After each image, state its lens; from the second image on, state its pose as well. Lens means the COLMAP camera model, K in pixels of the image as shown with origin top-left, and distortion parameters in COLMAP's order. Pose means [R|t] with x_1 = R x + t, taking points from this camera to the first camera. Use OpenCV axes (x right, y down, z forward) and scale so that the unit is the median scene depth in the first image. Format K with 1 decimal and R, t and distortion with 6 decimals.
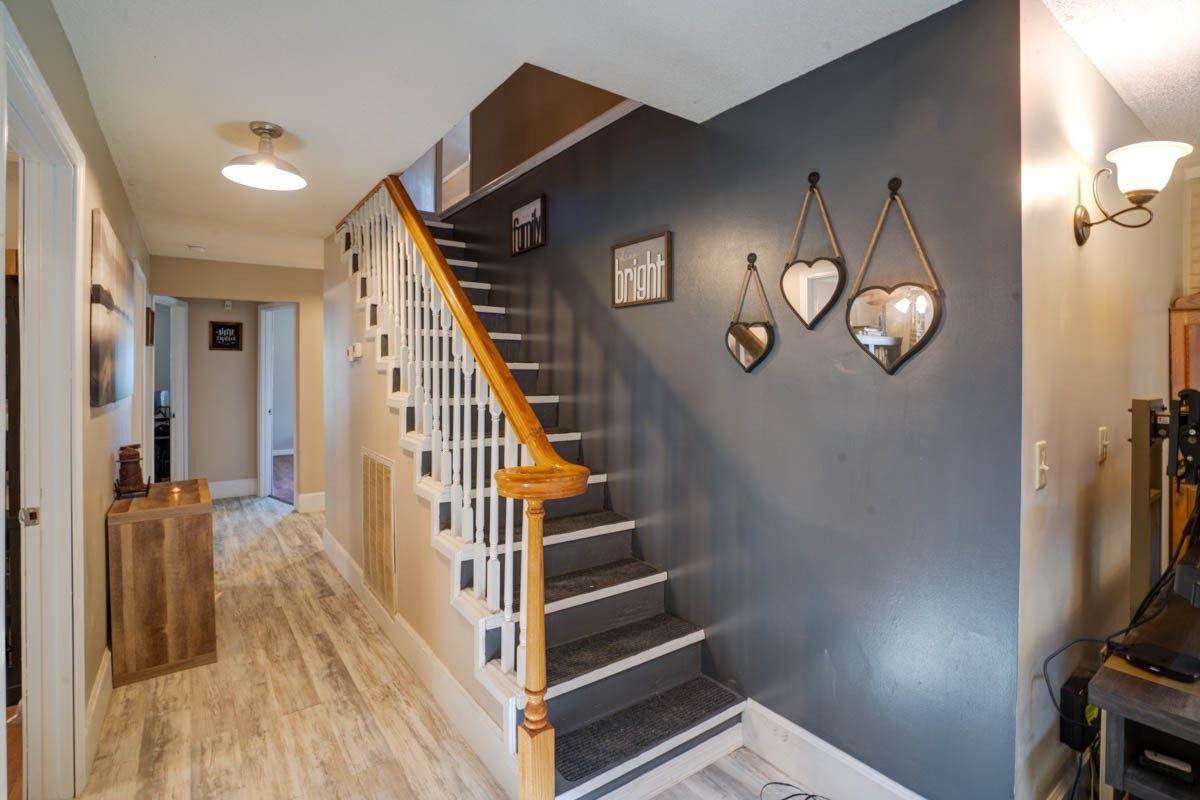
lens RADIAL K [[561.6, 0, 607.7], [0, 561.6, 373.5], [0, 0, 1]] dist [-0.038206, 0.003551]
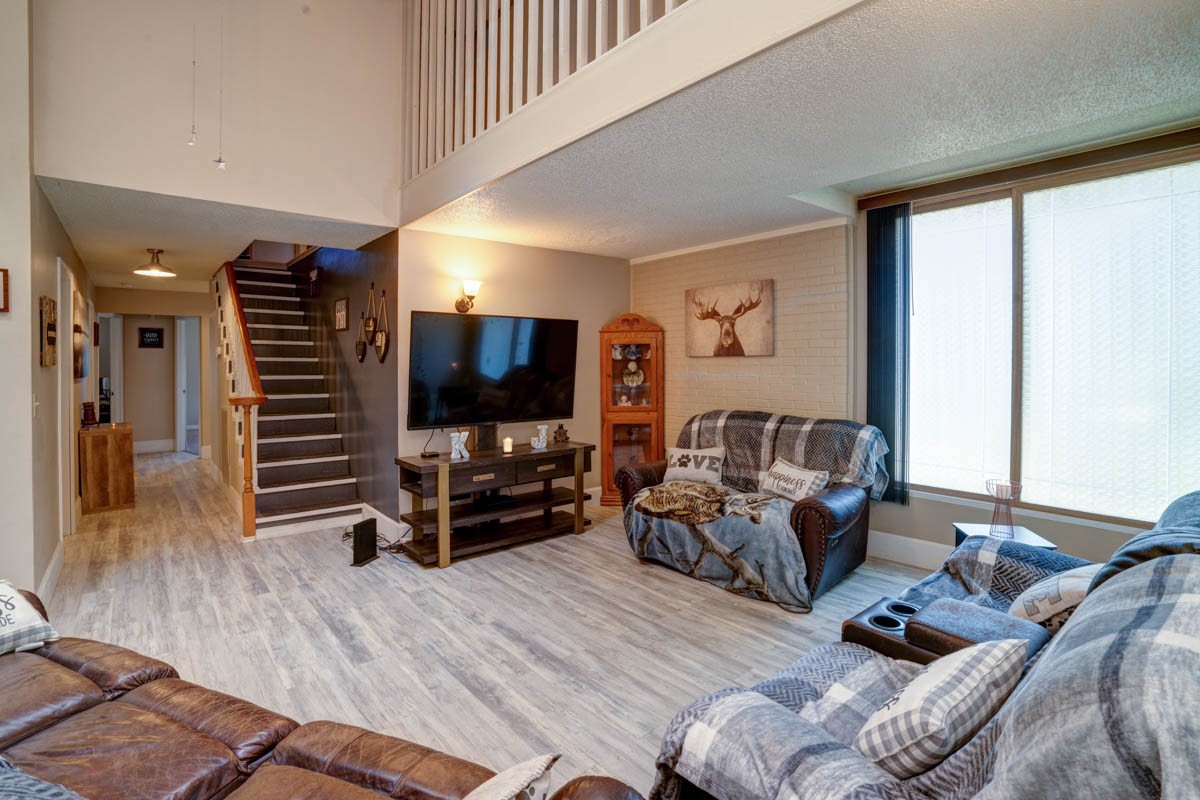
lens RADIAL K [[561.6, 0, 608.0], [0, 561.6, 373.3], [0, 0, 1]] dist [-0.038206, 0.003551]
pose [[0.997718, -0.000139, 0.067516, 0.870293], [-0.000755, 0.999913, 0.013204, 0.006681], [-0.067512, -0.013225, 0.997631, -1.094994]]
